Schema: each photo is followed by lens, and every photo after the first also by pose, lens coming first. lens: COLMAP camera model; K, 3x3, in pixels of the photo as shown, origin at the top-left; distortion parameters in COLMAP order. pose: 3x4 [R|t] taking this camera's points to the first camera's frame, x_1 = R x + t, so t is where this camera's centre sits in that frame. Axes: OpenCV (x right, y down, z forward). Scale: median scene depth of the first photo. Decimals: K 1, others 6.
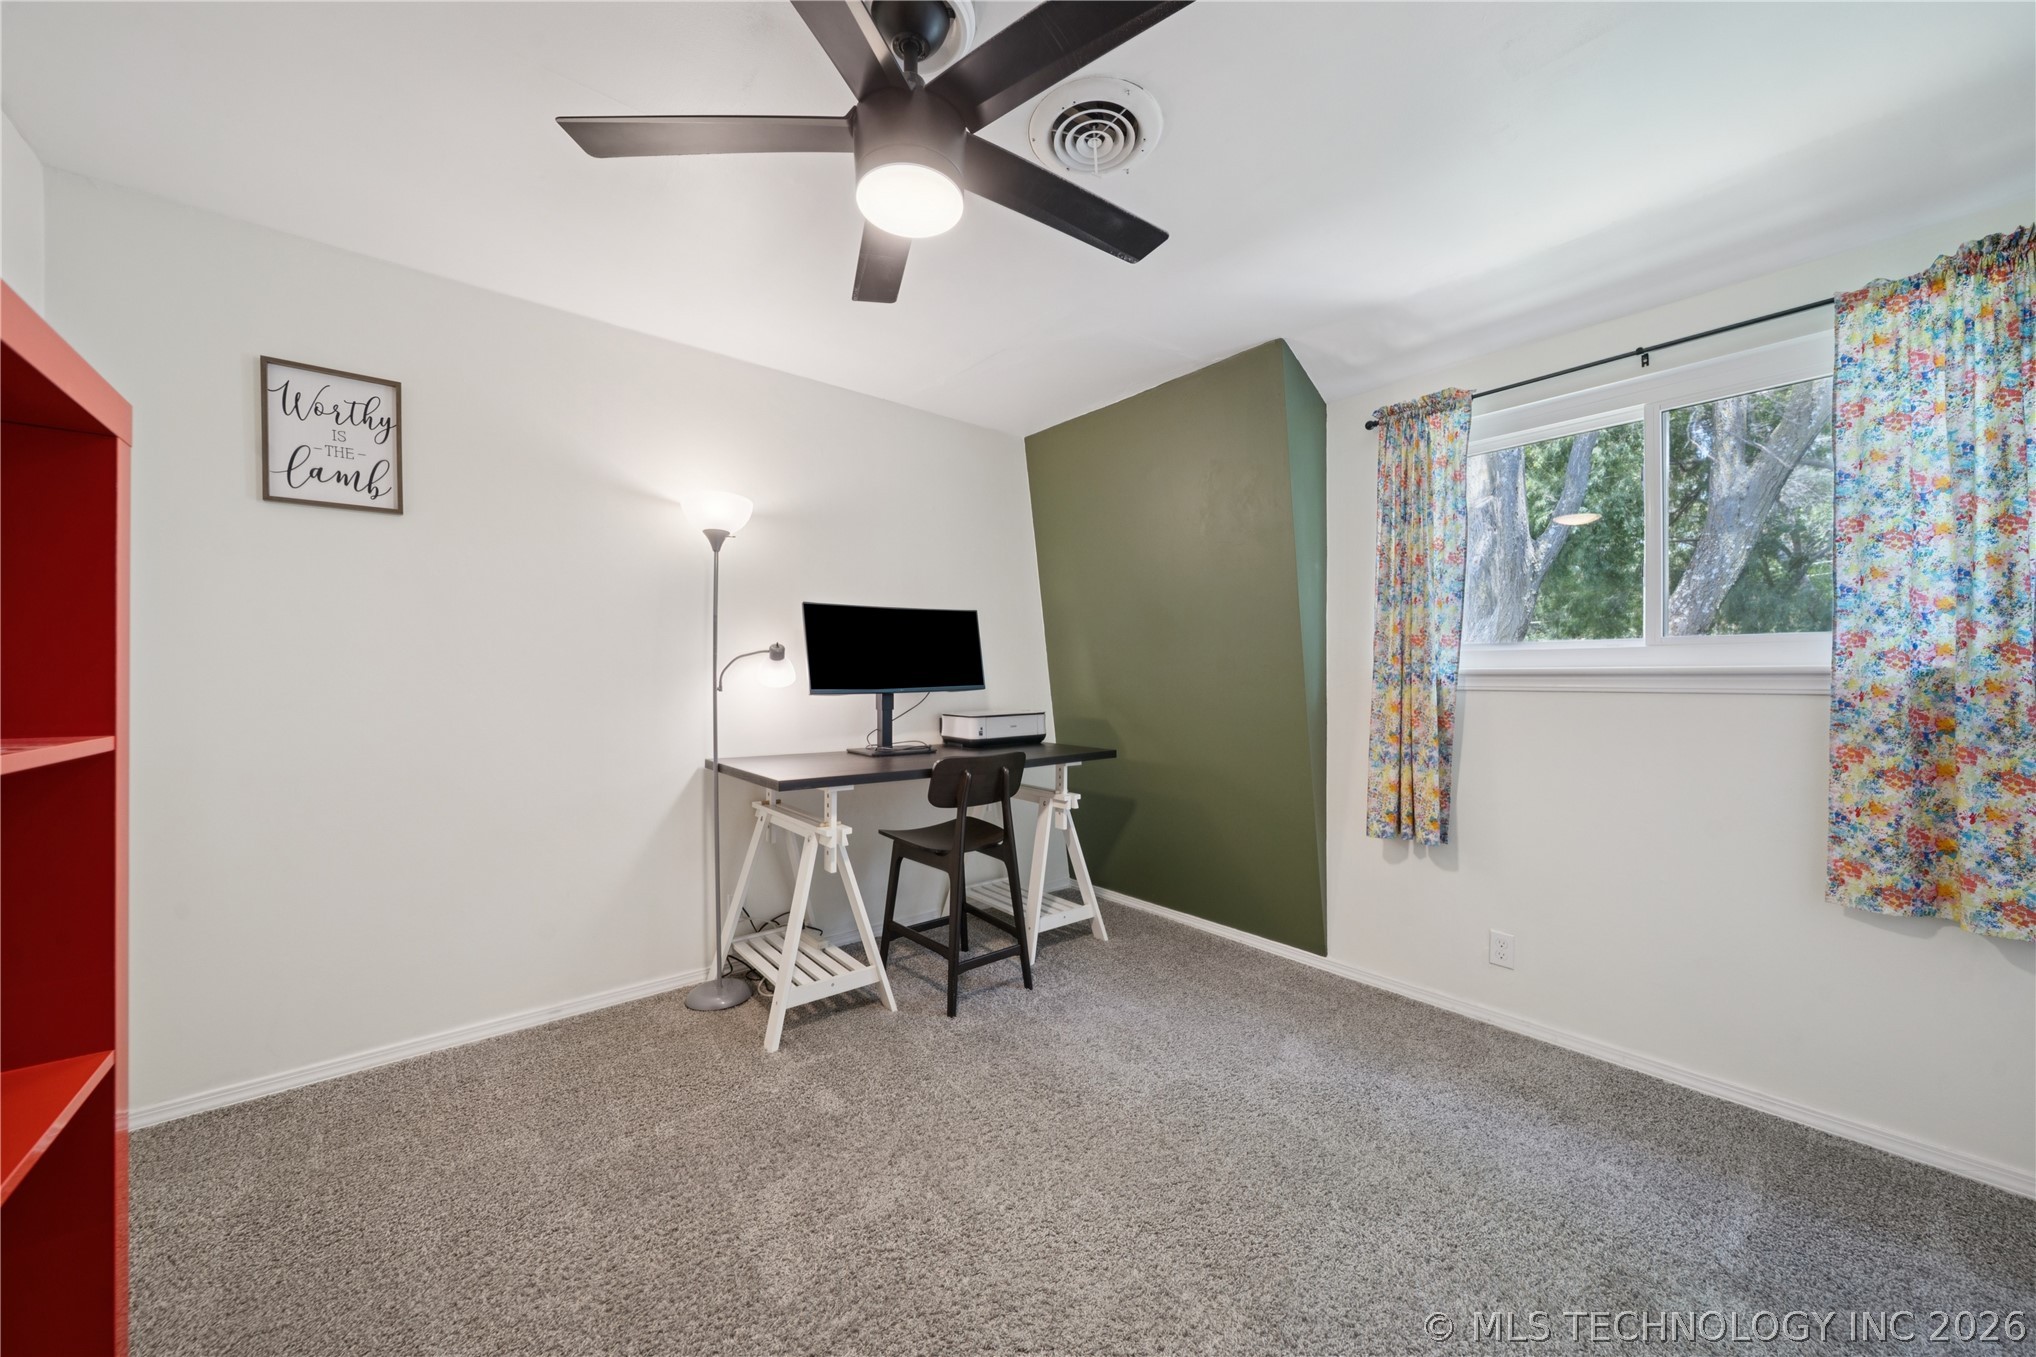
lens RADIAL K [[724.2, 0, 1017.2], [0, 724.2, 675.9], [0, 0, 1]] dist [0.000658, -0.001788]
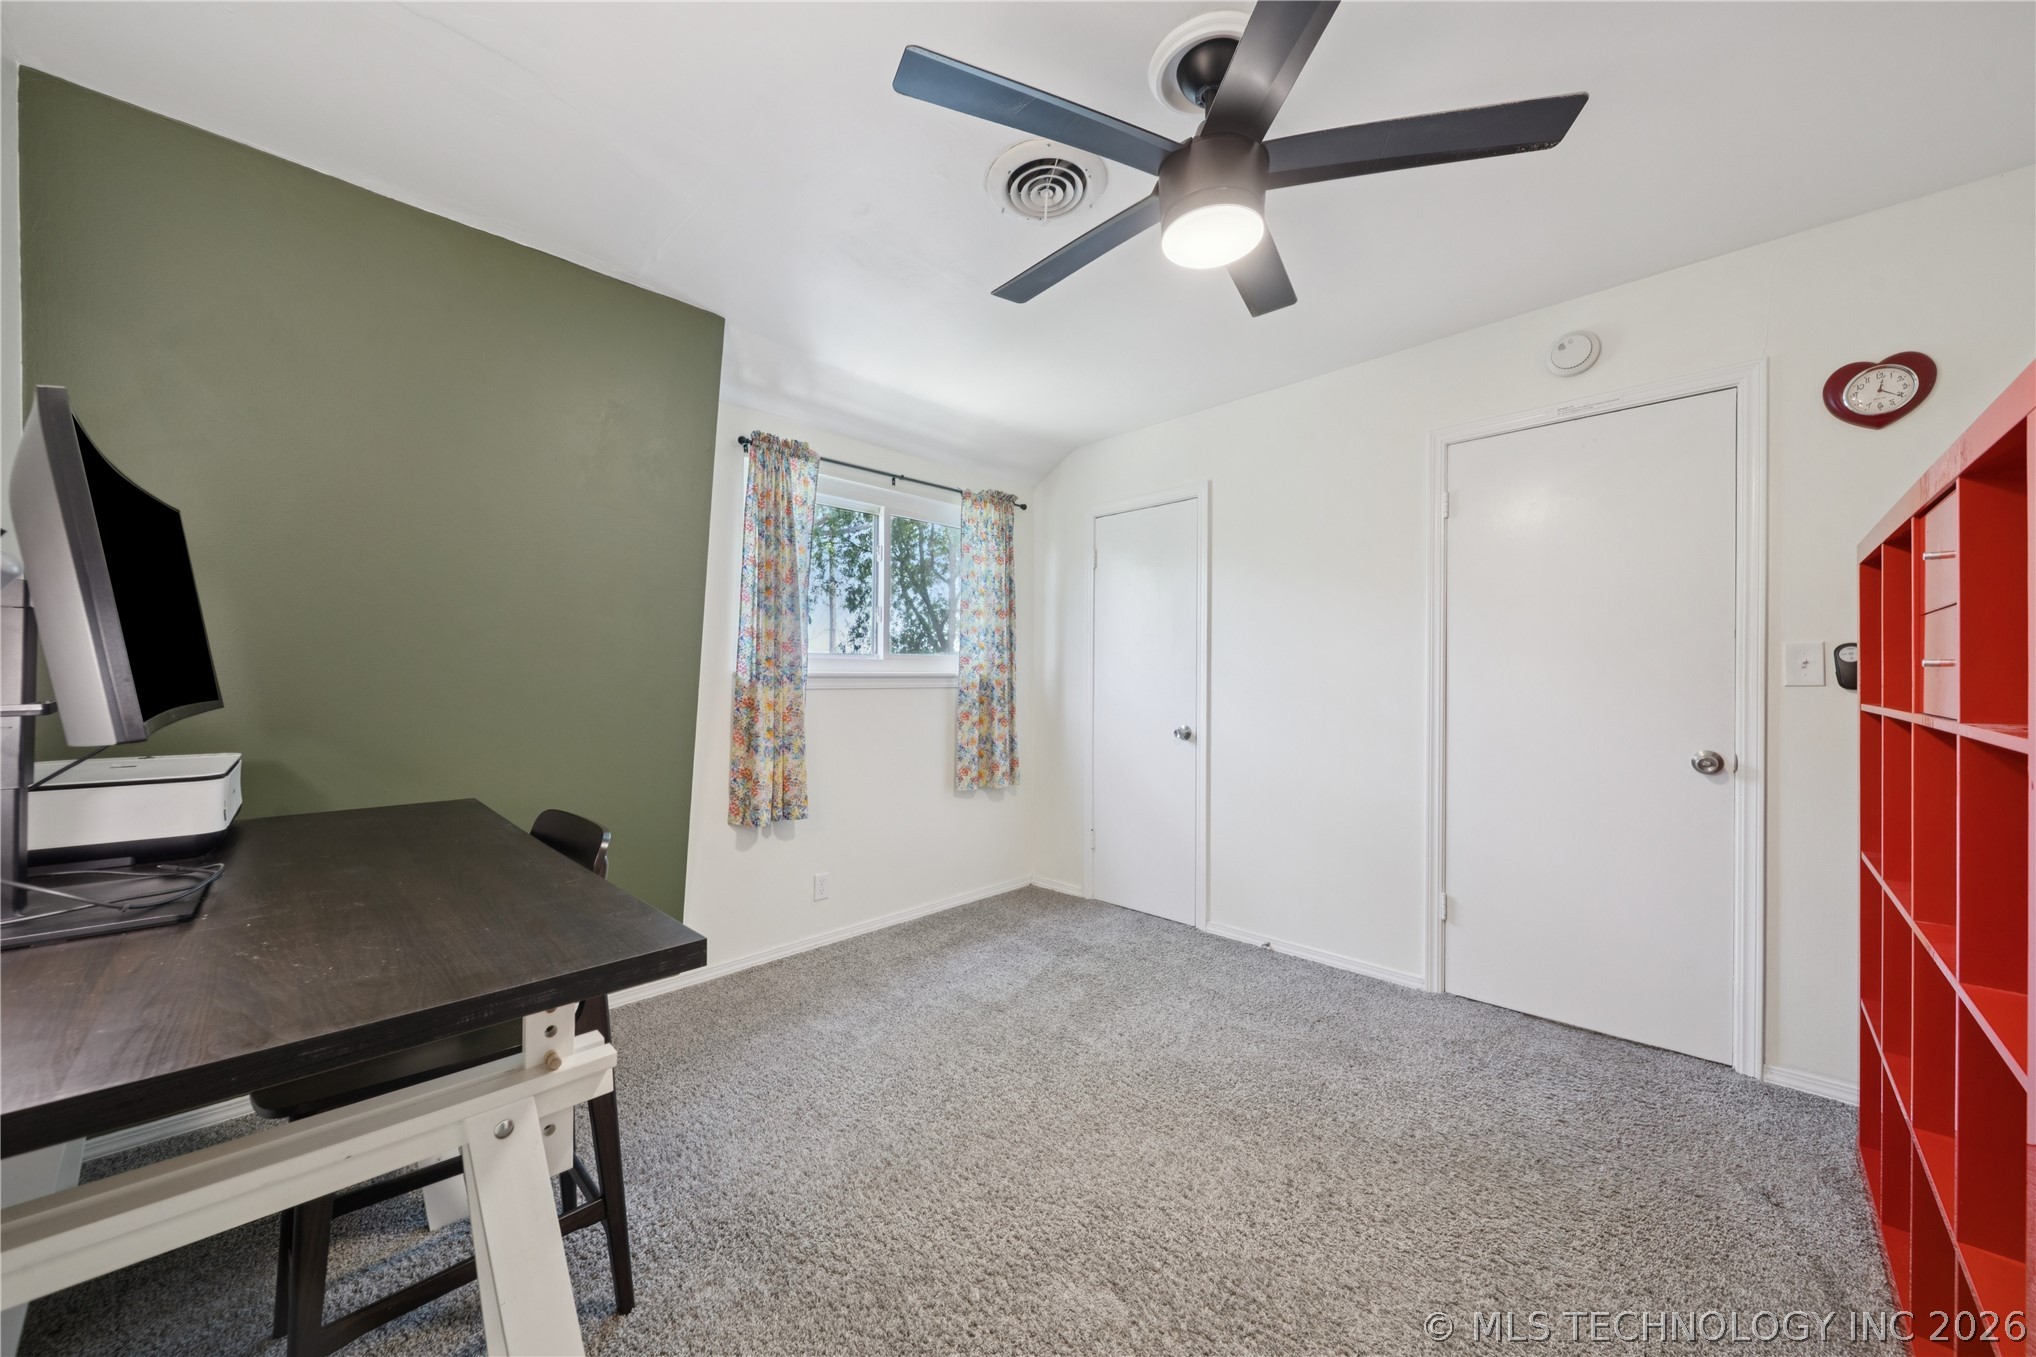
lens RADIAL K [[724.2, 0, 1017.2], [0, 724.2, 675.9], [0, 0, 1]] dist [0.000658, -0.001788]
pose [[-0.104437, 0.001654, 0.994530, -0.679821], [-0.003217, 0.999993, -0.002001, -0.001435], [-0.994526, -0.003408, -0.104431, 0.799397]]
